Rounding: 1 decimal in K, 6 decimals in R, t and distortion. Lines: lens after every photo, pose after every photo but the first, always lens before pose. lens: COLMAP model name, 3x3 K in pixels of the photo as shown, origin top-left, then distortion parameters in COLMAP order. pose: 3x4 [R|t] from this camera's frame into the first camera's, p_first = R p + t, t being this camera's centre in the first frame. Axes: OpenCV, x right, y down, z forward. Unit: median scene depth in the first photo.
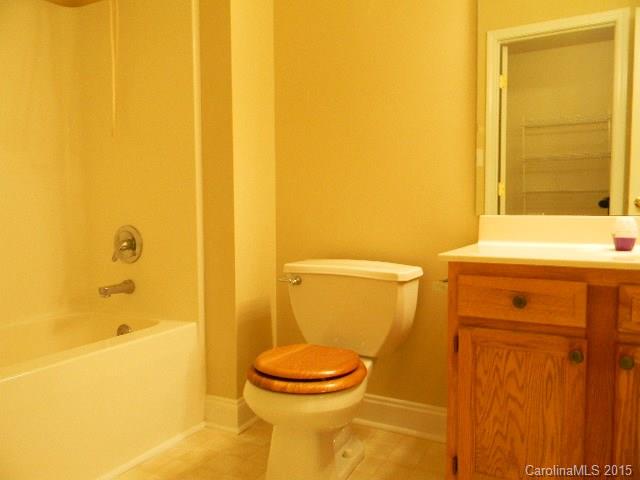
lens RADIAL K [[509.5, 0, 320.0], [0, 509.5, 240.0], [0, 0, 1]] dist [0.003425, -0.004504]
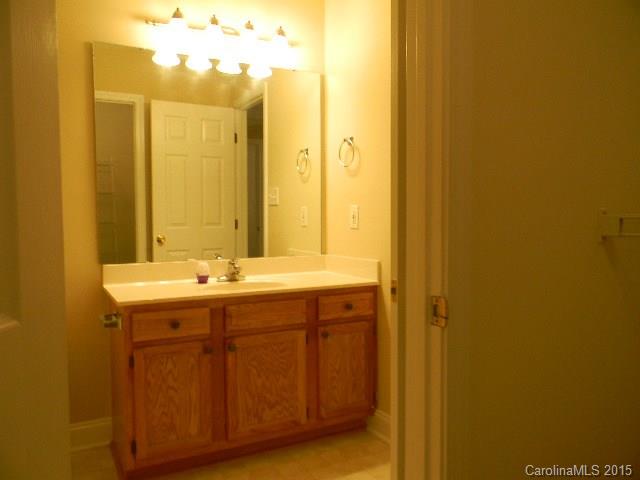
lens RADIAL K [[509.5, 0, 320.0], [0, 509.5, 240.0], [0, 0, 1]] dist [0.003425, -0.004504]
pose [[0.535783, -0.033169, 0.843704, -0.670138], [0.053357, 0.998561, 0.005373, -0.122862], [-0.842668, 0.042139, 0.536782, -0.237126]]
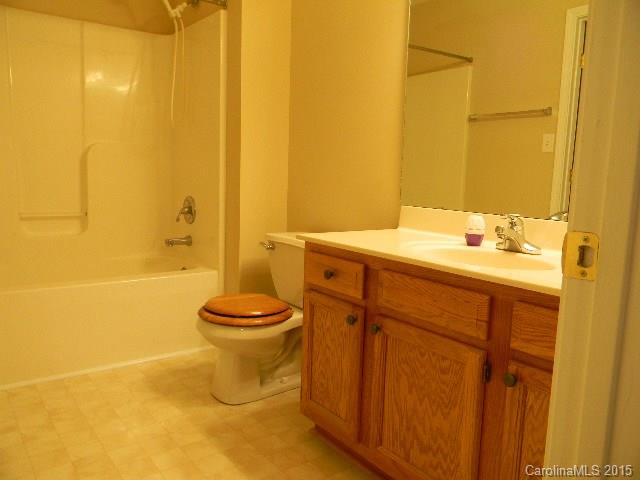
lens RADIAL K [[509.5, 0, 320.0], [0, 509.5, 240.0], [0, 0, 1]] dist [0.003425, -0.004504]
pose [[0.911350, 0.088269, -0.402057, 0.851278], [-0.062480, 0.995084, 0.076840, -0.064890], [0.406863, -0.044908, 0.912385, -0.193817]]
